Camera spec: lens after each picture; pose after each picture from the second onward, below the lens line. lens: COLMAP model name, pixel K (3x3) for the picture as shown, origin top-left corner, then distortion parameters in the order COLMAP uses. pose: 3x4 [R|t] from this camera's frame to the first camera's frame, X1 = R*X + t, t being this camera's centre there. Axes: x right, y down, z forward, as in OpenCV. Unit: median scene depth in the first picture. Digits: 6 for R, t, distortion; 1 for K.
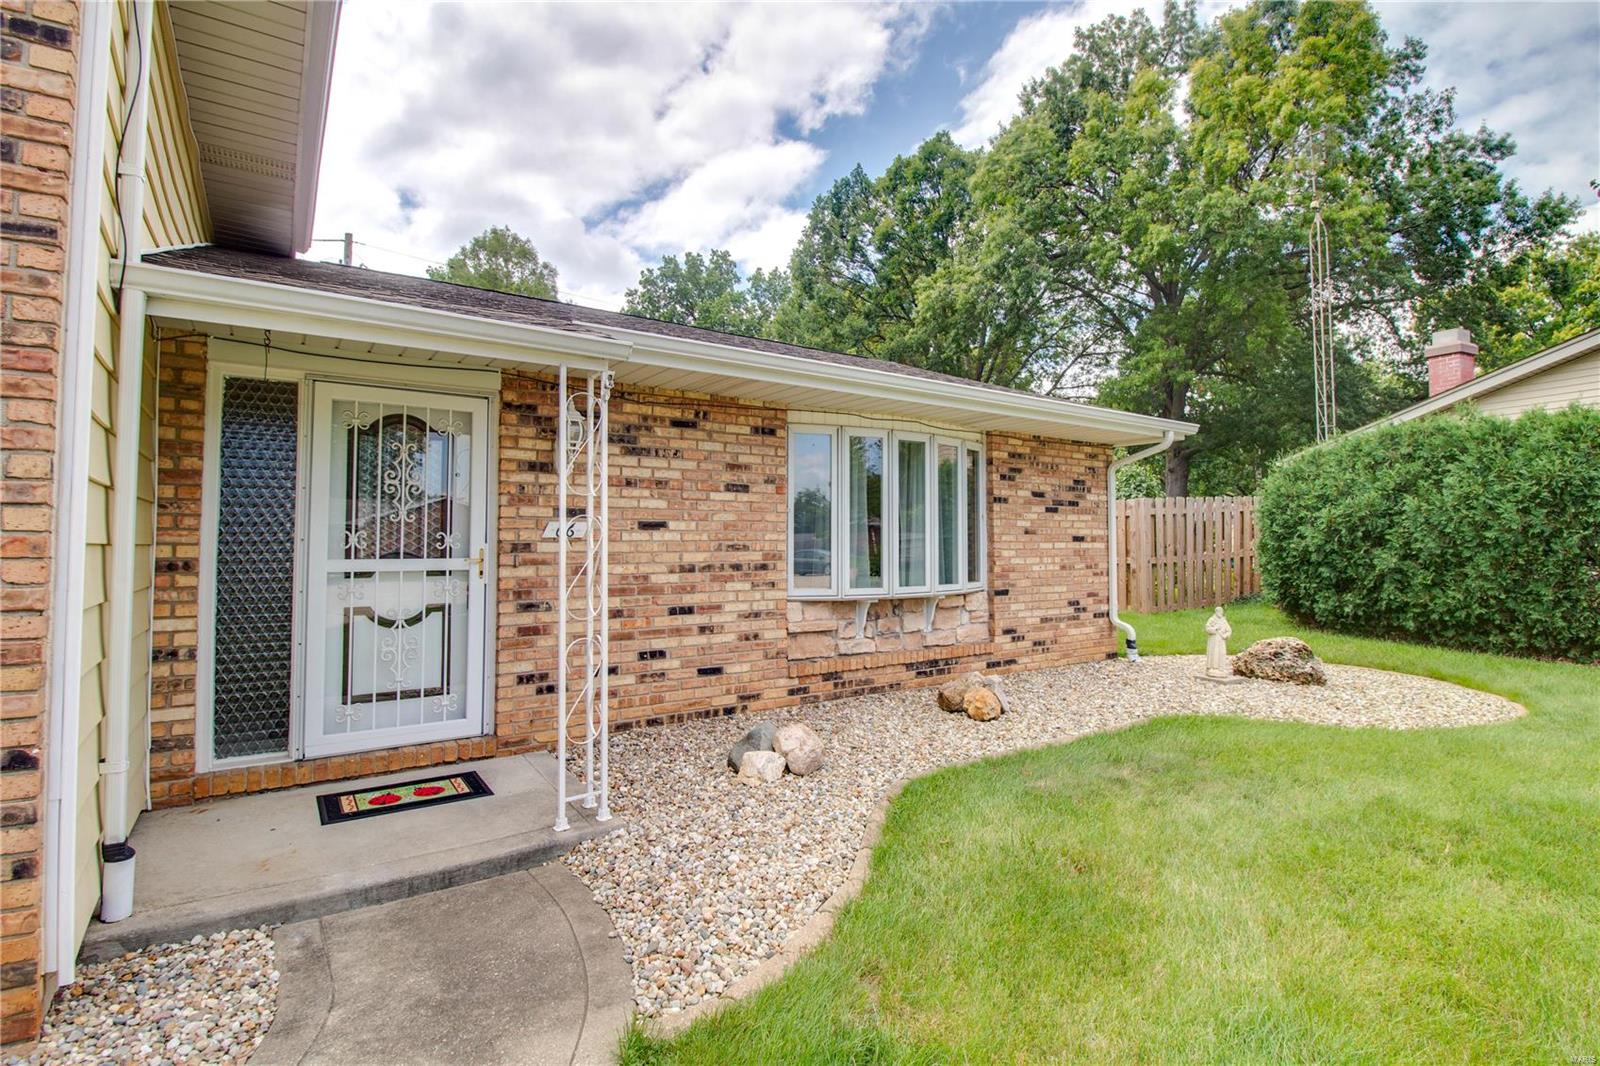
lens RADIAL K [[763.8, 0, 810.8], [0, 763.8, 512.0], [0, 0, 1]] dist [-0.008407, -0.007269]
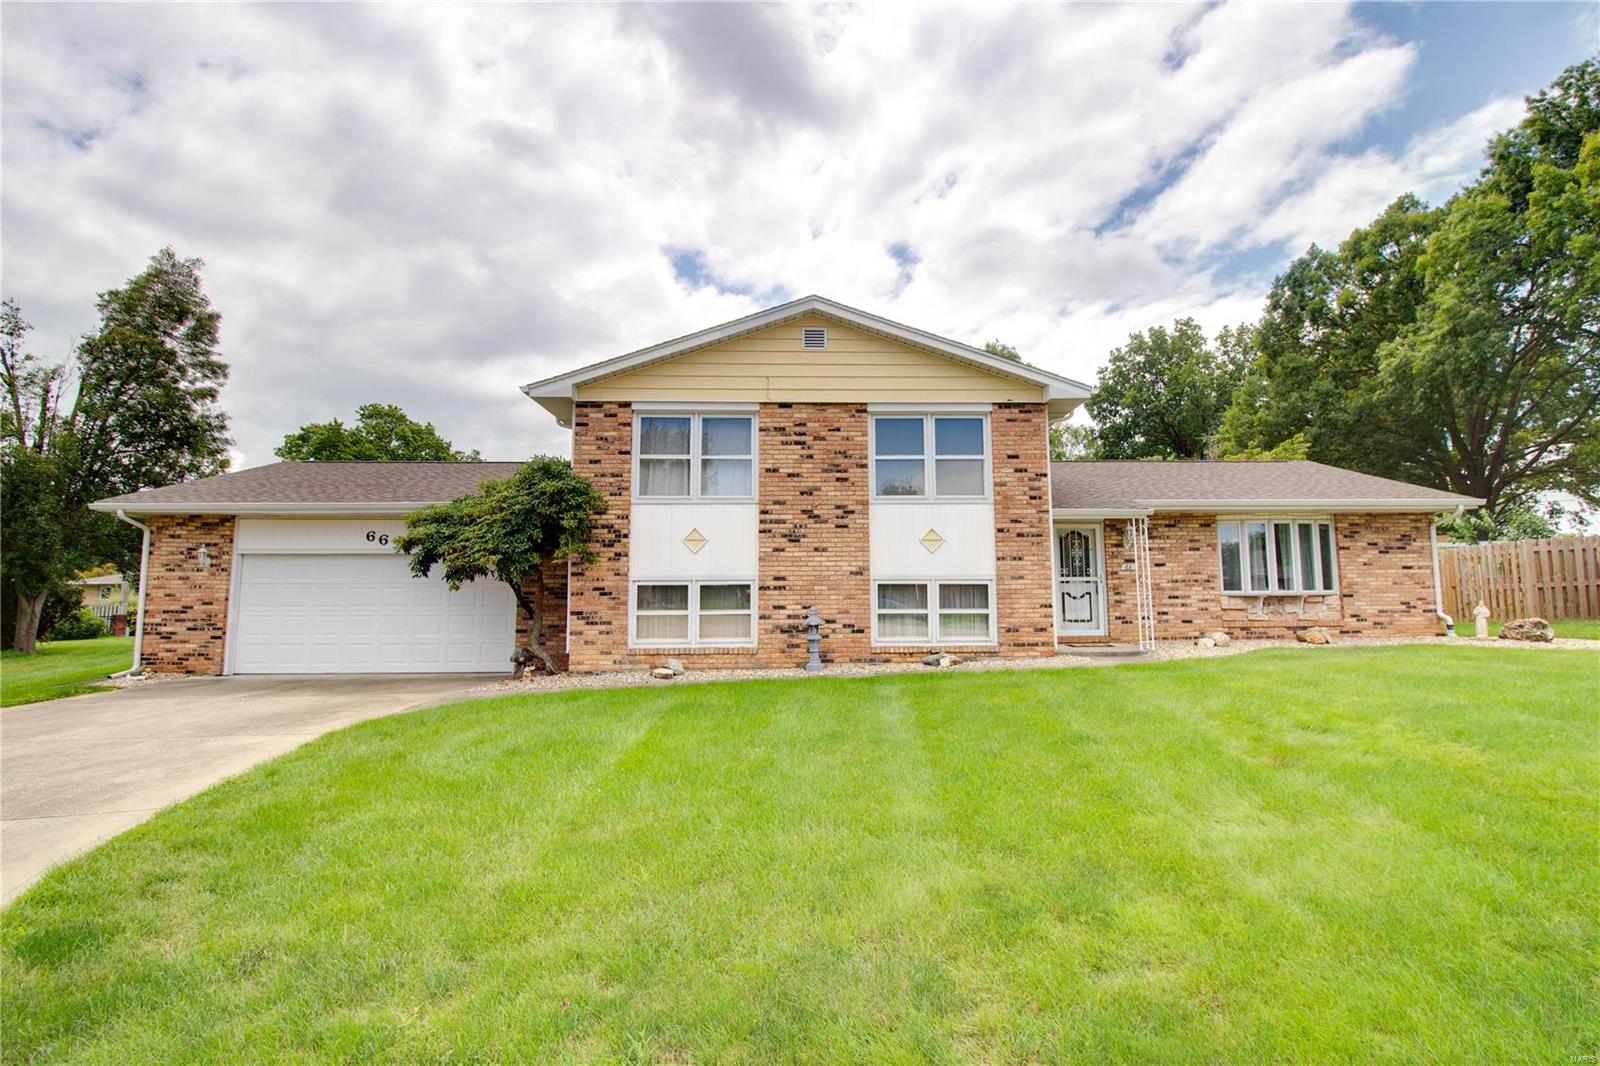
lens RADIAL K [[763.8, 0, 831.9], [0, 763.8, 518.0], [0, 0, 1]] dist [-0.008407, -0.007269]
pose [[0.840341, -0.063782, -0.538293, 0.202291], [0.028025, 0.996837, -0.074365, 0.015077], [0.541334, 0.047407, 0.839470, -1.377386]]
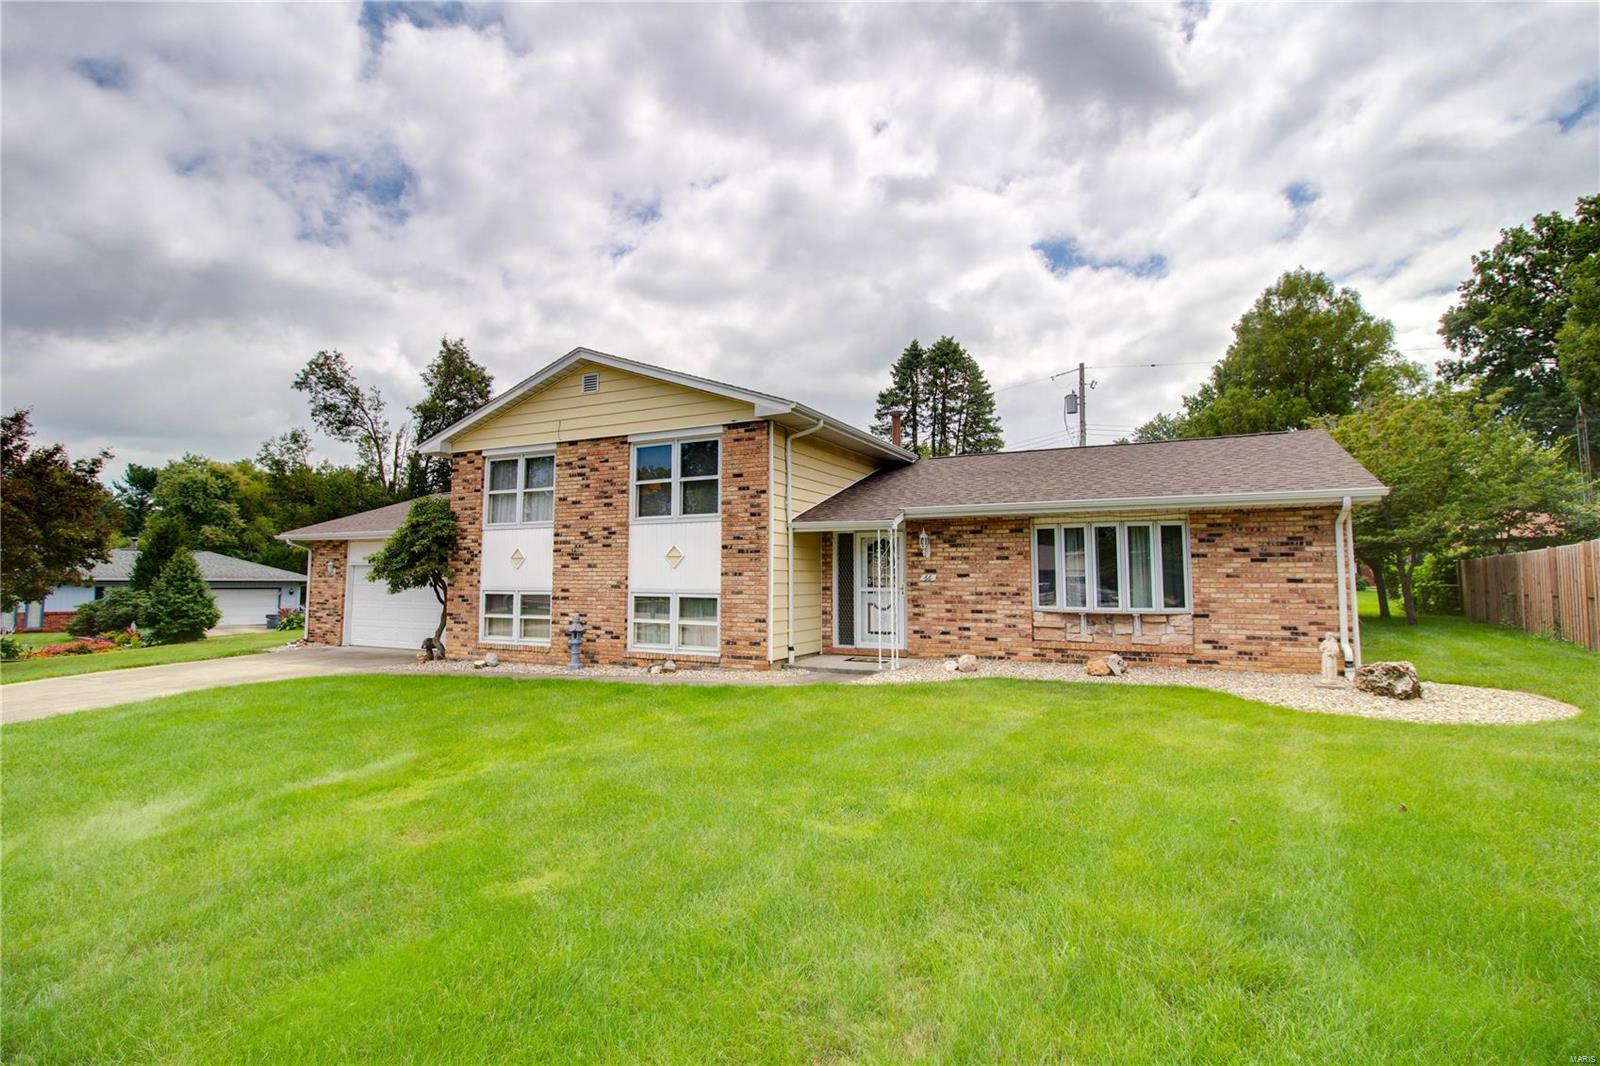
lens RADIAL K [[763.8, 0, 817.2], [0, 763.8, 516.4], [0, 0, 1]] dist [-0.008407, -0.007269]
pose [[0.478987, -0.069088, -0.875099, 1.256240], [0.035052, 0.997608, -0.059574, -0.030435], [0.877122, -0.002139, 0.480263, -0.422685]]
